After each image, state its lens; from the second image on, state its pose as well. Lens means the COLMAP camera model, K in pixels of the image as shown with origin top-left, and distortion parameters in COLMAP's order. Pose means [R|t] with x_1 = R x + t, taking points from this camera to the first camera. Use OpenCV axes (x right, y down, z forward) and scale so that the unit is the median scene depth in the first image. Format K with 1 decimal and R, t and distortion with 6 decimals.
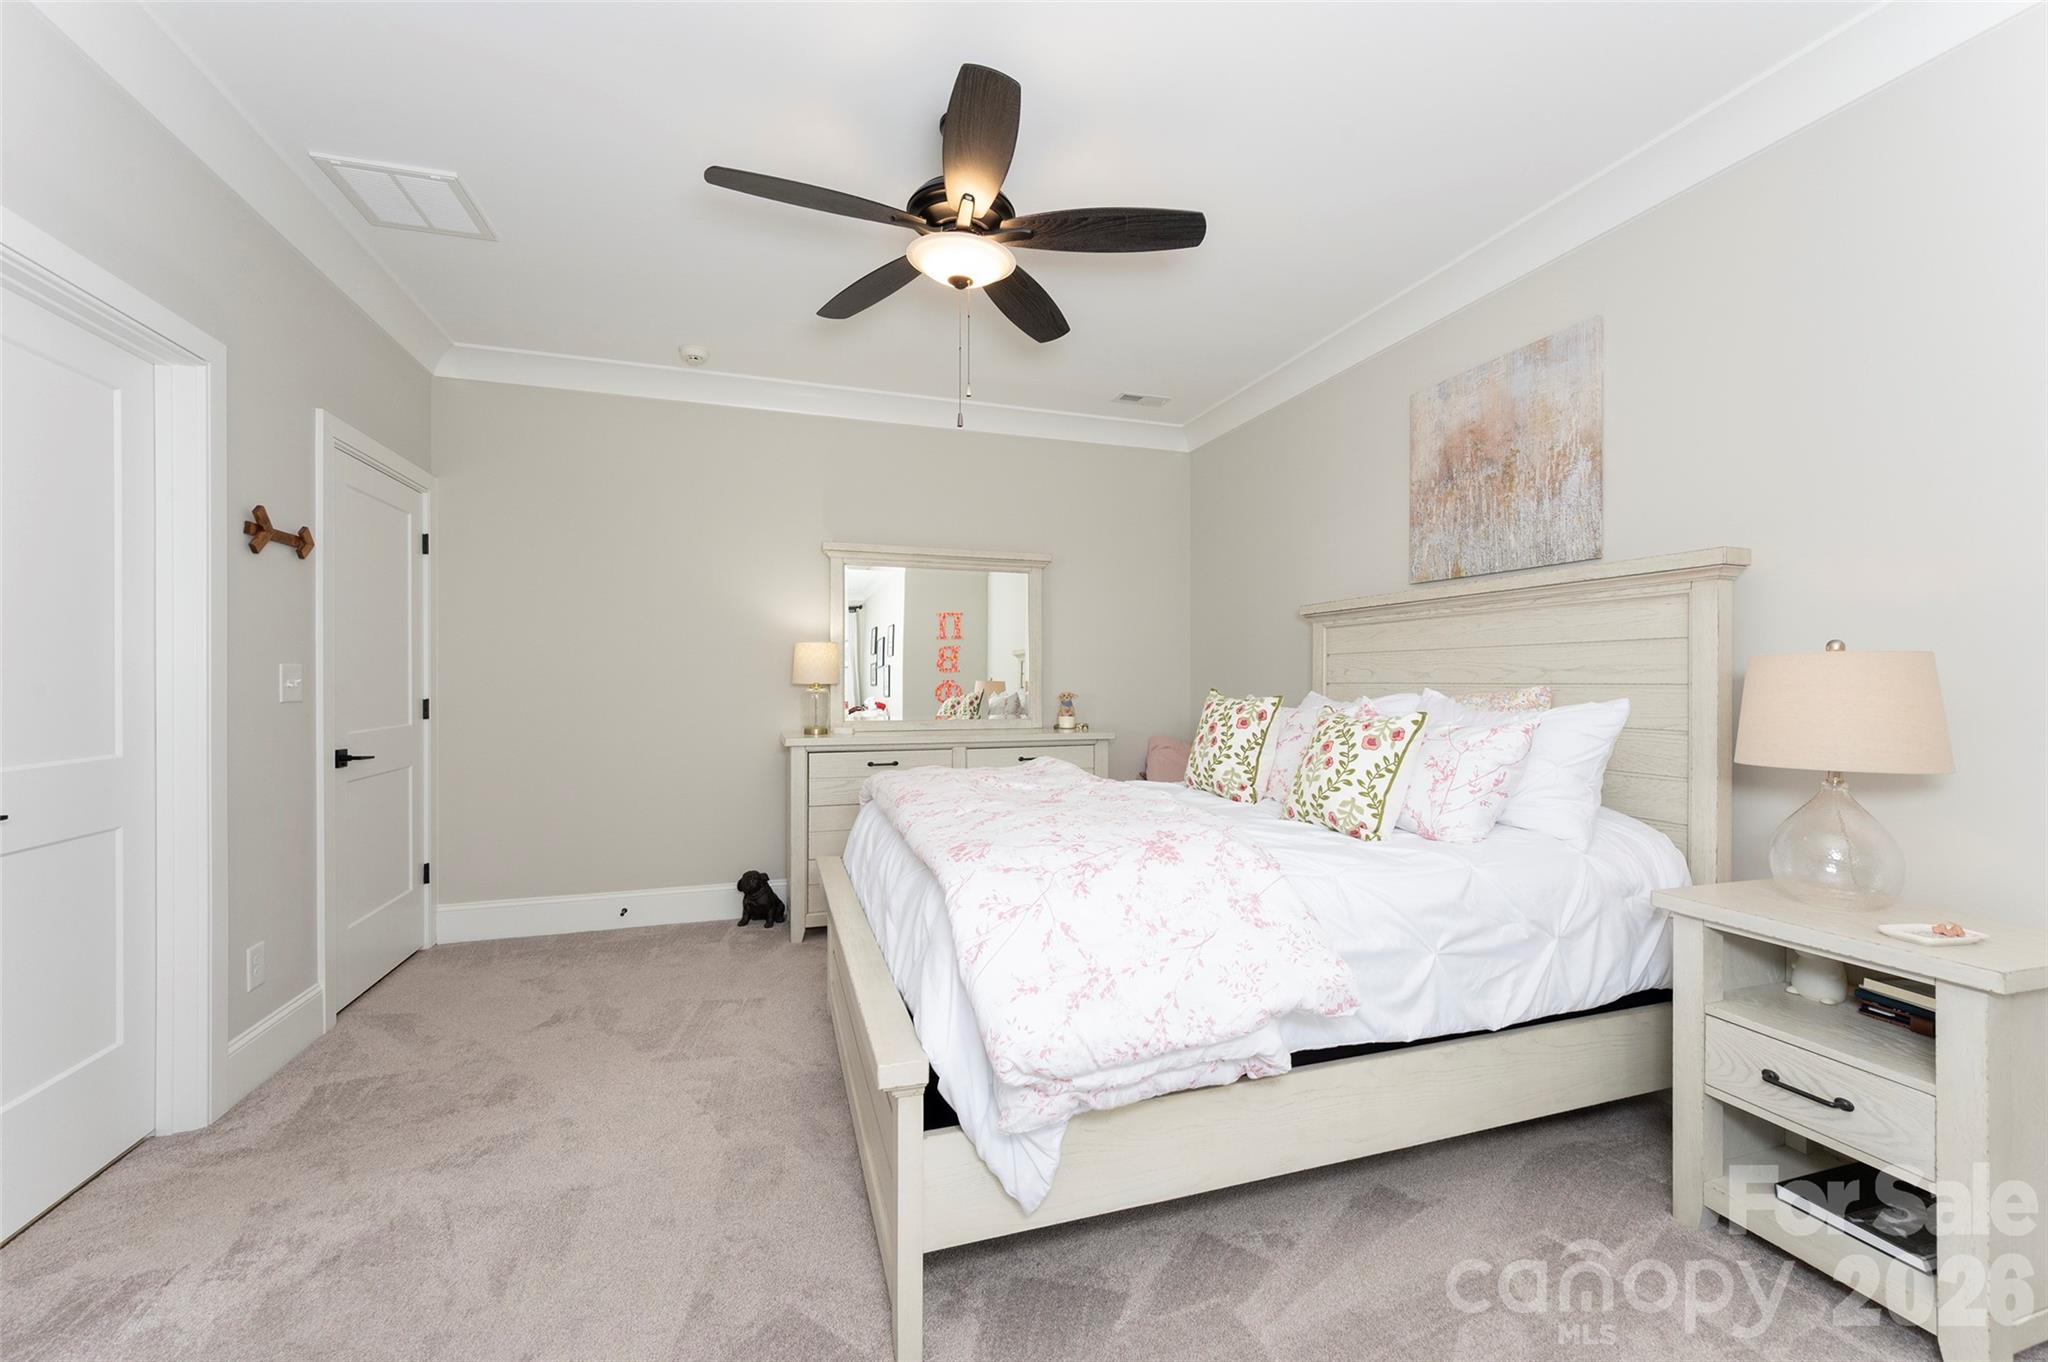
lens RADIAL K [[806.4, 0, 1012.9], [0, 806.4, 679.7], [0, 0, 1]] dist [-0.002776, -0.000016]
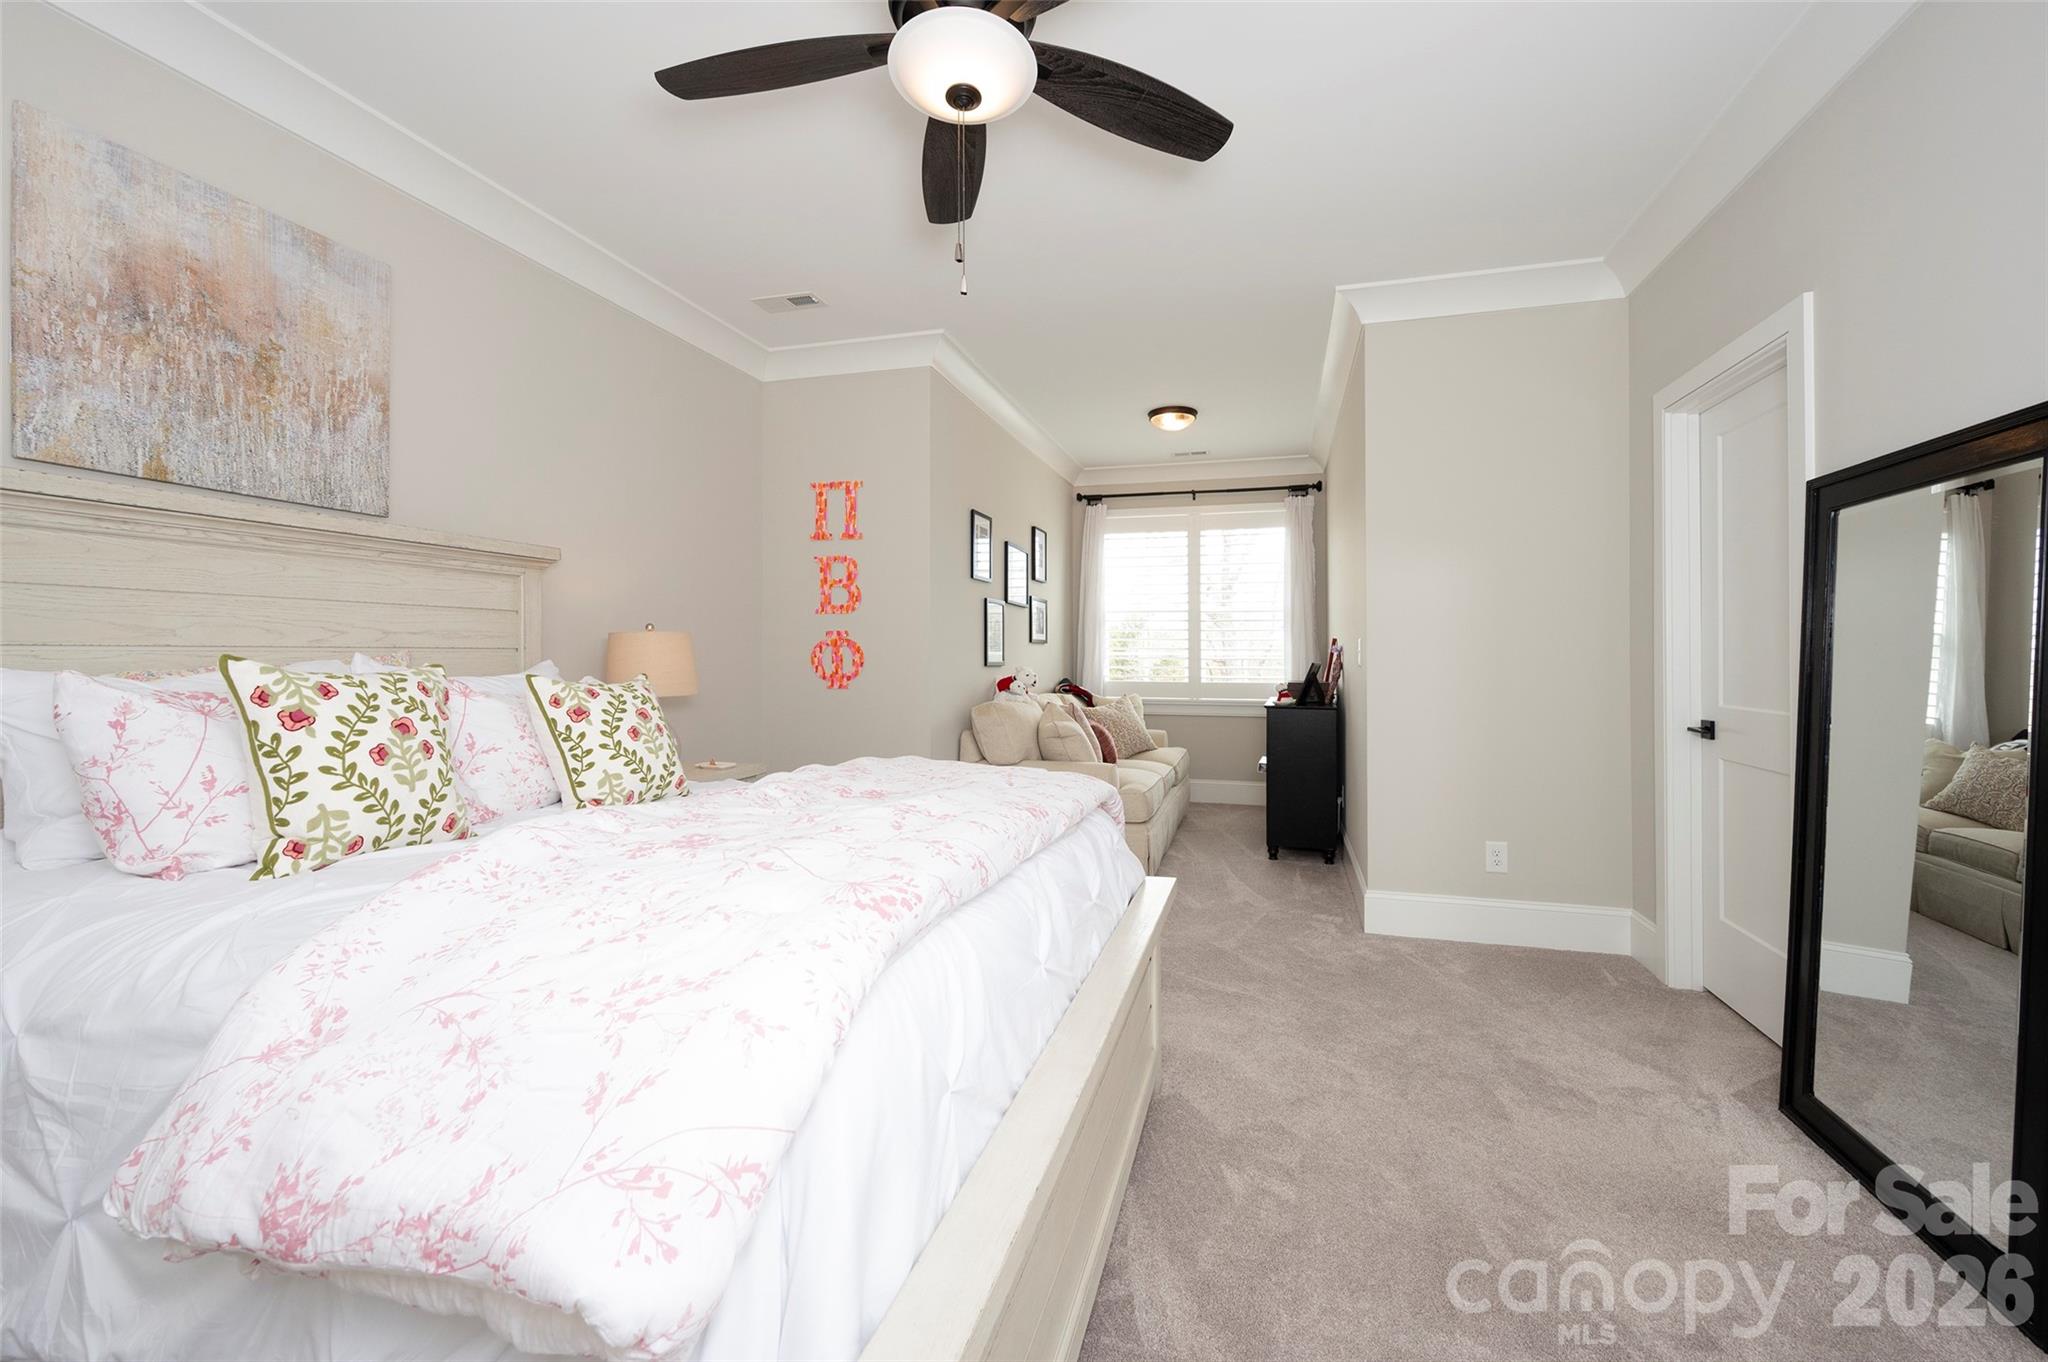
lens RADIAL K [[806.4, 0, 1022.1], [0, 806.4, 664.9], [0, 0, 1]] dist [-0.002776, -0.000016]
pose [[-0.827726, -0.005175, 0.561109, -0.397454], [0.002989, 0.999903, 0.013631, 0.013404], [-0.561125, 0.012960, -0.827630, 1.233048]]
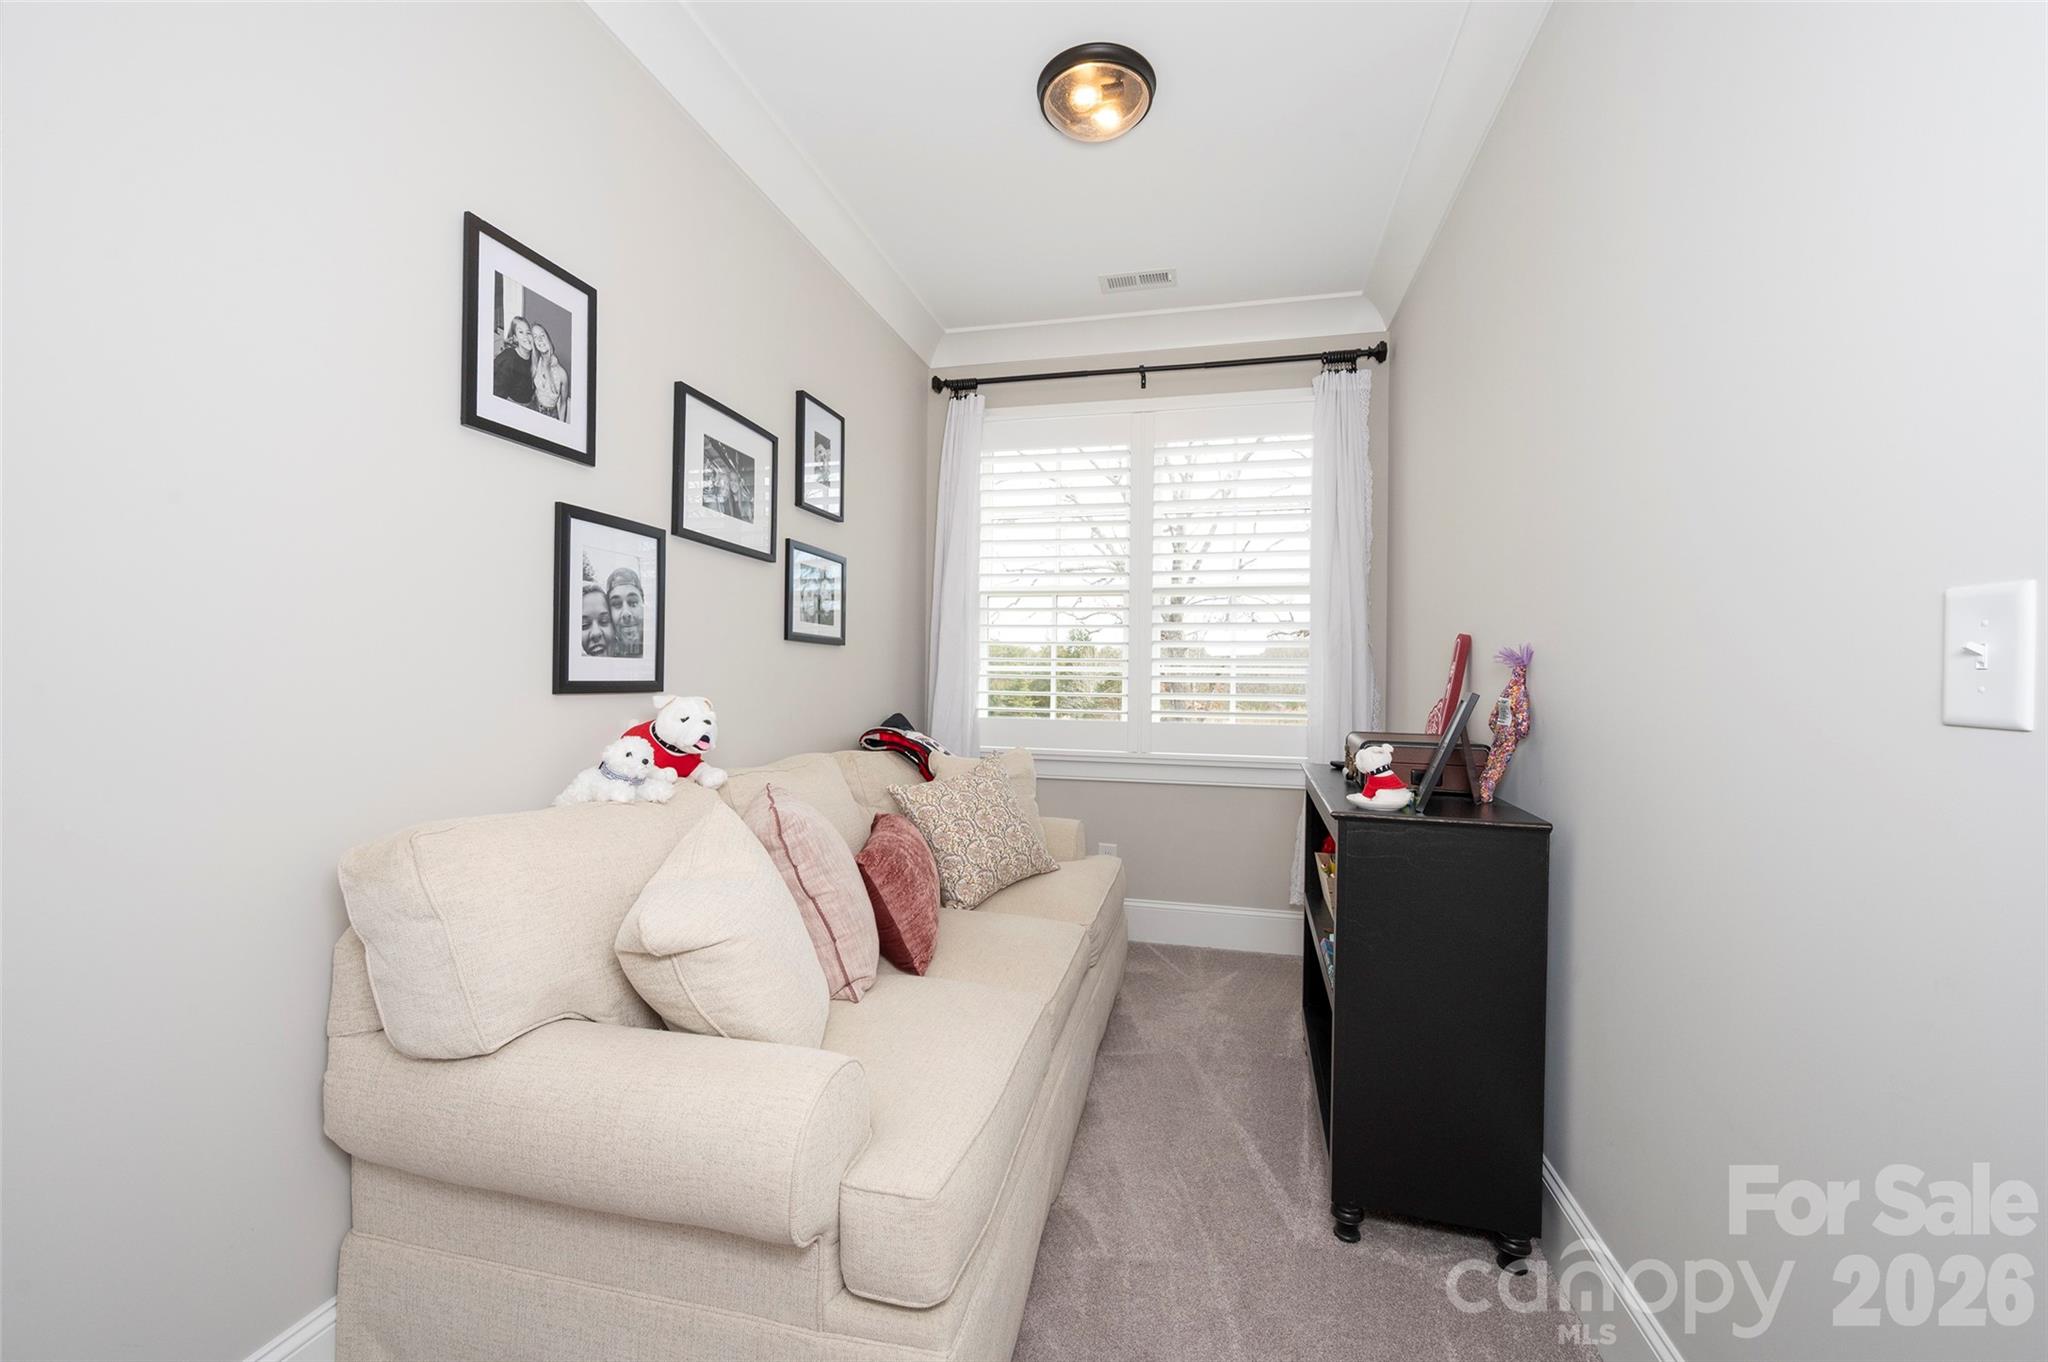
lens RADIAL K [[806.4, 0, 1025.5], [0, 806.4, 678.9], [0, 0, 1]] dist [-0.002776, -0.000016]
pose [[-0.859920, -0.009815, 0.510334, -0.249749], [-0.009522, 0.999950, 0.003187, 0.017318], [-0.510339, -0.002119, -0.859970, 0.859436]]
